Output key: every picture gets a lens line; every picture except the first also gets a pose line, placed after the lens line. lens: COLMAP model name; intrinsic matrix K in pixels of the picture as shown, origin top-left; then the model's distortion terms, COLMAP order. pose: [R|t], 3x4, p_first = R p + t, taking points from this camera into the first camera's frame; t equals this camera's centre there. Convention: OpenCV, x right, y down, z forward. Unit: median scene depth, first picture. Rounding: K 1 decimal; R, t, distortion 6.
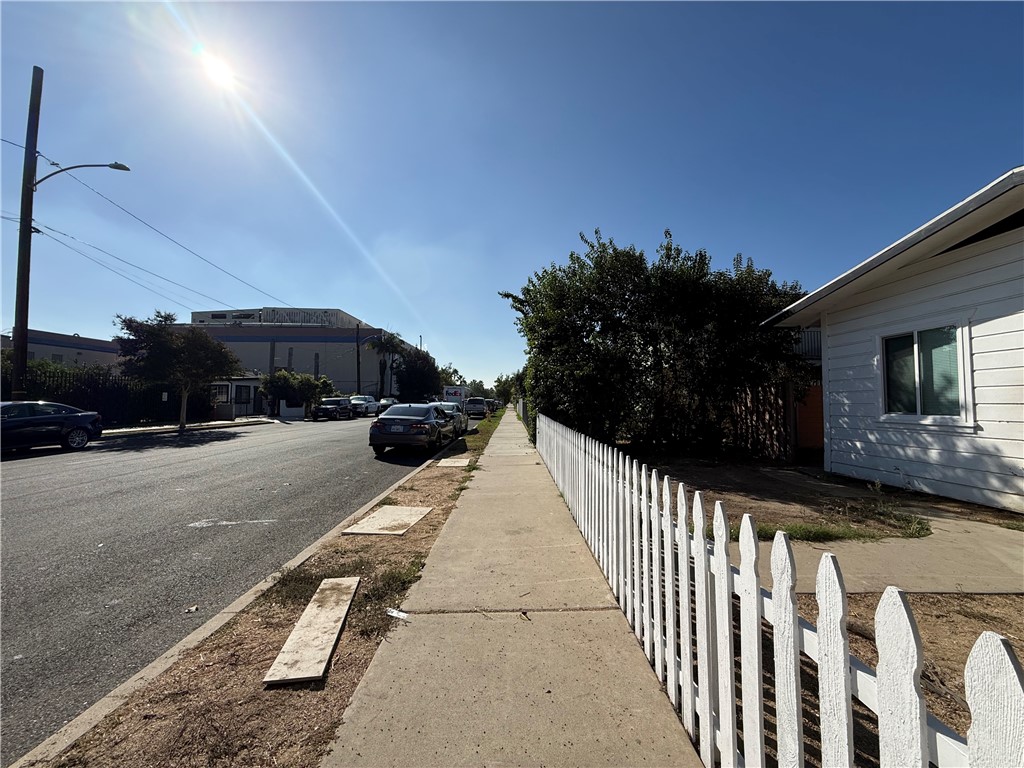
lens RADIAL K [[407.0, 0, 508.9], [0, 407.0, 385.0], [0, 0, 1]] dist [-0.000990, 0.000457]
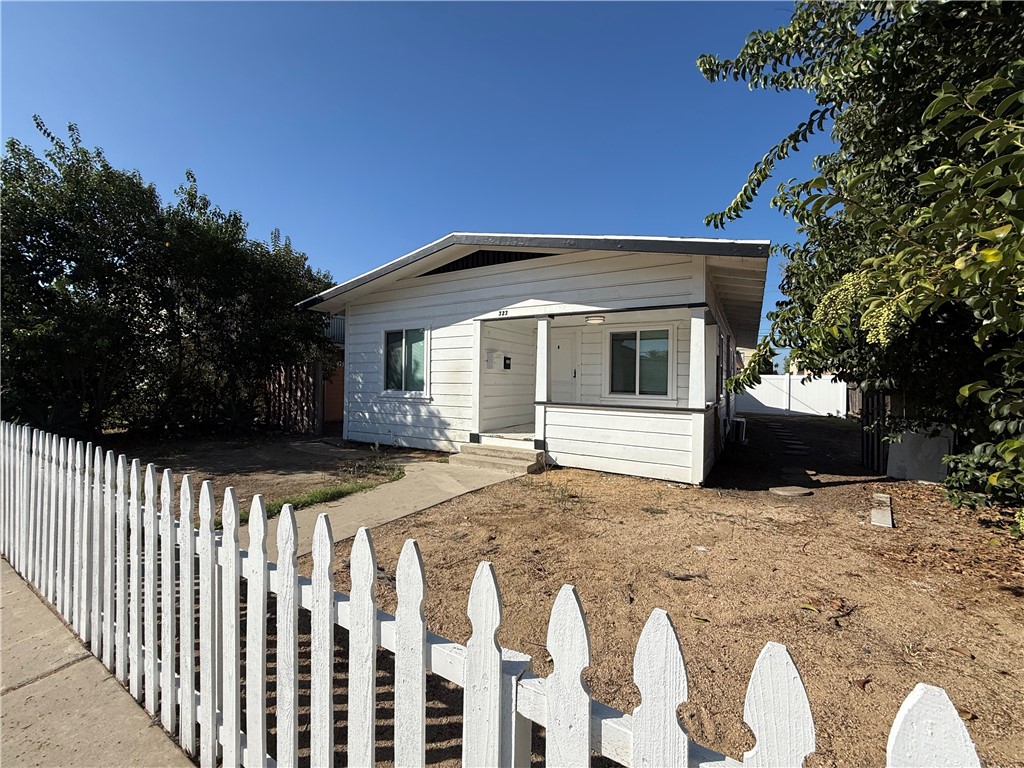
lens RADIAL K [[407.0, 0, 508.9], [0, 407.0, 385.0], [0, 0, 1]] dist [-0.000990, 0.000457]
pose [[0.510461, 0.000641, 0.859901, 0.009935], [-0.048714, 0.998415, 0.028173, -0.002019], [-0.858520, -0.056270, 0.509683, -0.004822]]
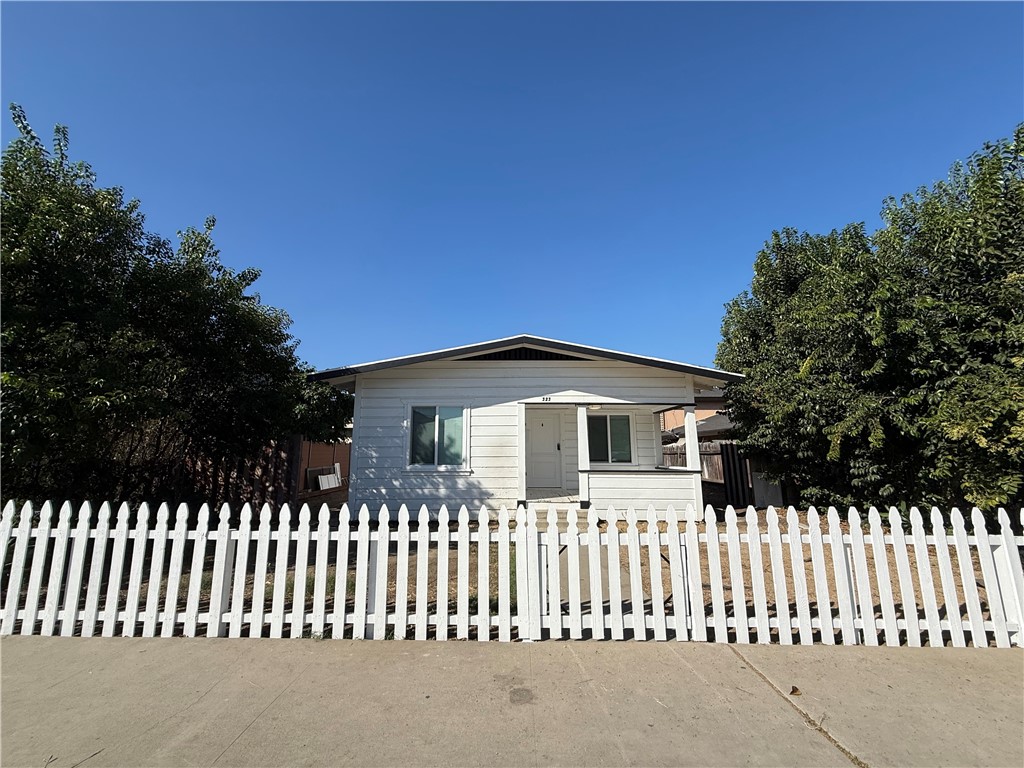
lens RADIAL K [[407.0, 0, 508.9], [0, 407.0, 385.0], [0, 0, 1]] dist [-0.000990, 0.000457]
pose [[0.014480, 0.160767, 0.986886, -0.443894], [-0.041346, 0.986242, -0.160055, 0.015033], [-0.999040, -0.038486, 0.020928, 0.721054]]
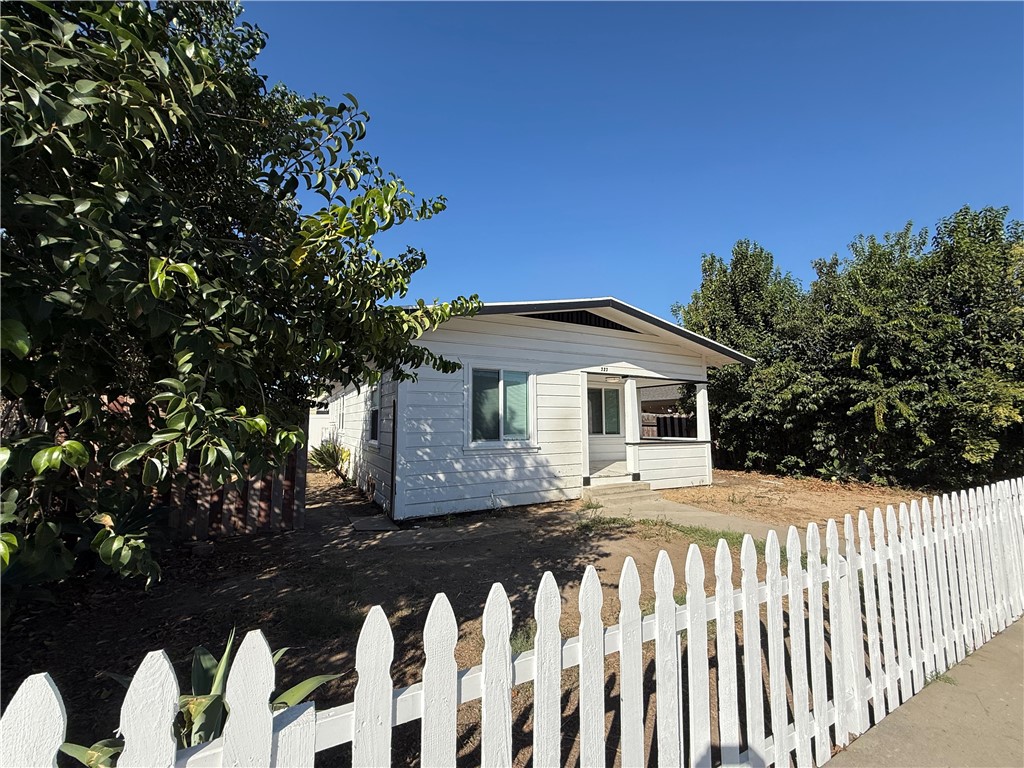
lens RADIAL K [[407.0, 0, 508.9], [0, 407.0, 385.0], [0, 0, 1]] dist [-0.000990, 0.000457]
pose [[-0.472596, 0.080593, 0.877586, -0.046610], [-0.036312, 0.993183, -0.110764, 0.042890], [-0.880531, -0.084214, -0.466448, 1.536642]]
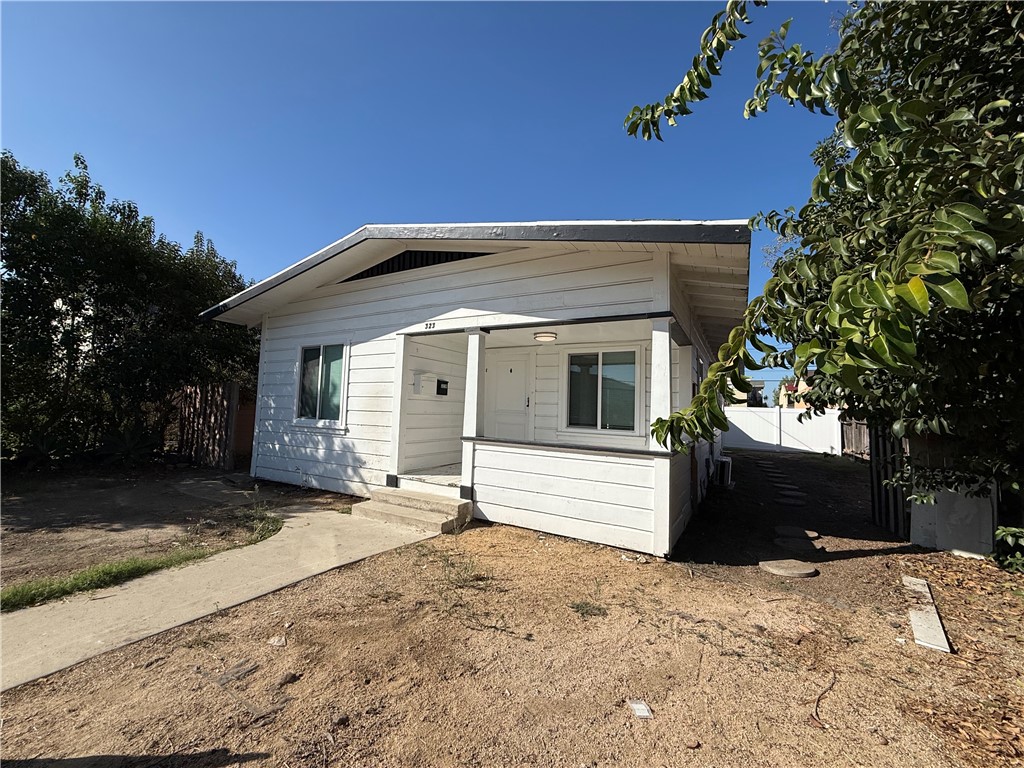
lens RADIAL K [[407.0, 0, 508.9], [0, 407.0, 385.0], [0, 0, 1]] dist [-0.000990, 0.000457]
pose [[0.494317, 0.068407, 0.866586, 0.285549], [-0.067340, 0.996917, -0.040283, -0.010806], [-0.866669, -0.038443, 0.497400, -0.018916]]
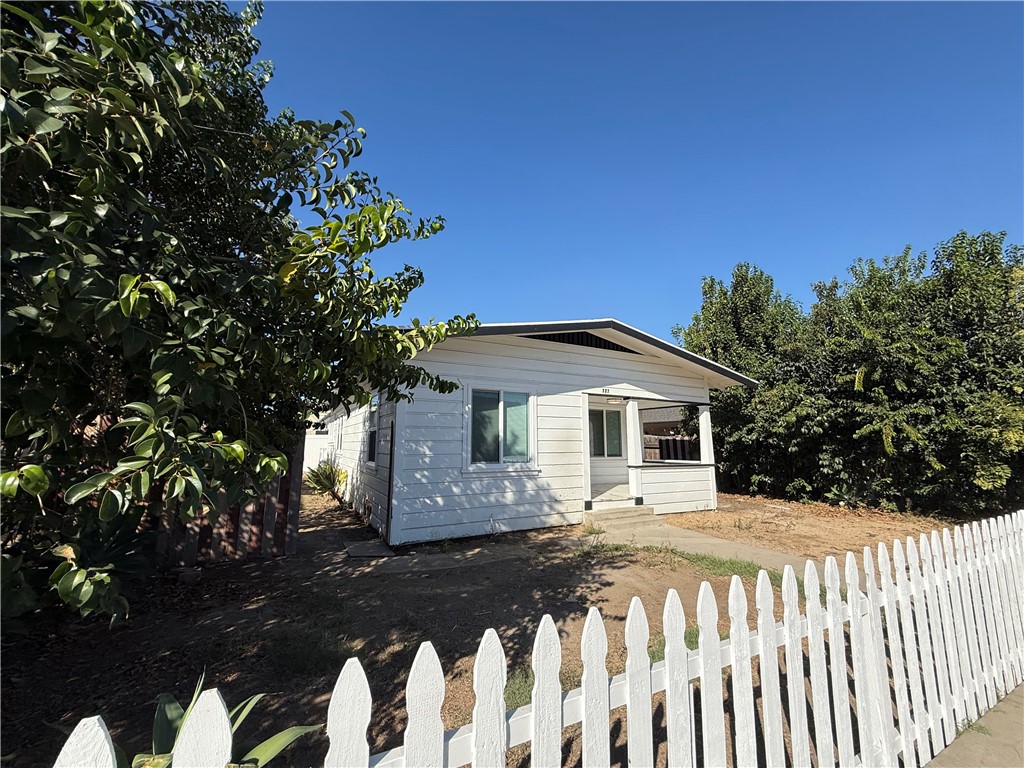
lens RADIAL K [[407.0, 0, 508.9], [0, 407.0, 385.0], [0, 0, 1]] dist [-0.000990, 0.000457]
pose [[-0.470949, 0.122846, 0.873565, -0.035208], [-0.041361, 0.986092, -0.160969, 0.039702], [-0.881190, -0.111940, -0.459318, 1.528137]]
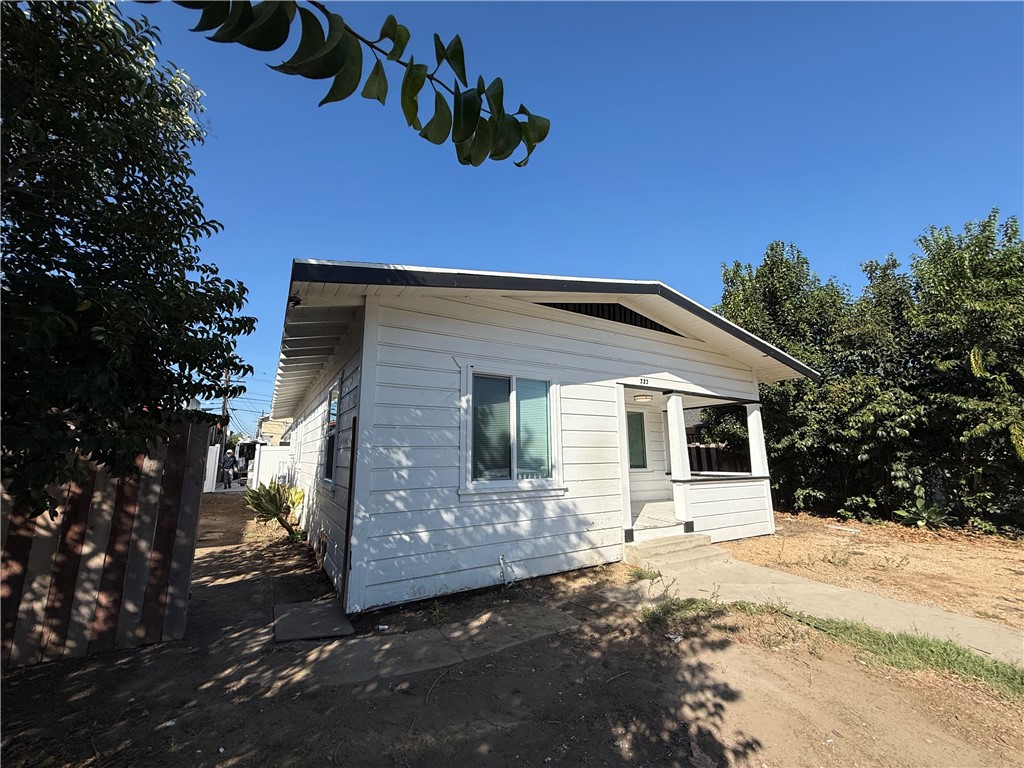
lens RADIAL K [[407.0, 0, 508.9], [0, 407.0, 385.0], [0, 0, 1]] dist [-0.000990, 0.000457]
pose [[-0.511650, 0.148745, 0.846221, 0.303613], [-0.032699, 0.980816, -0.192174, 0.046312], [-0.858572, -0.125996, -0.496971, 1.426215]]
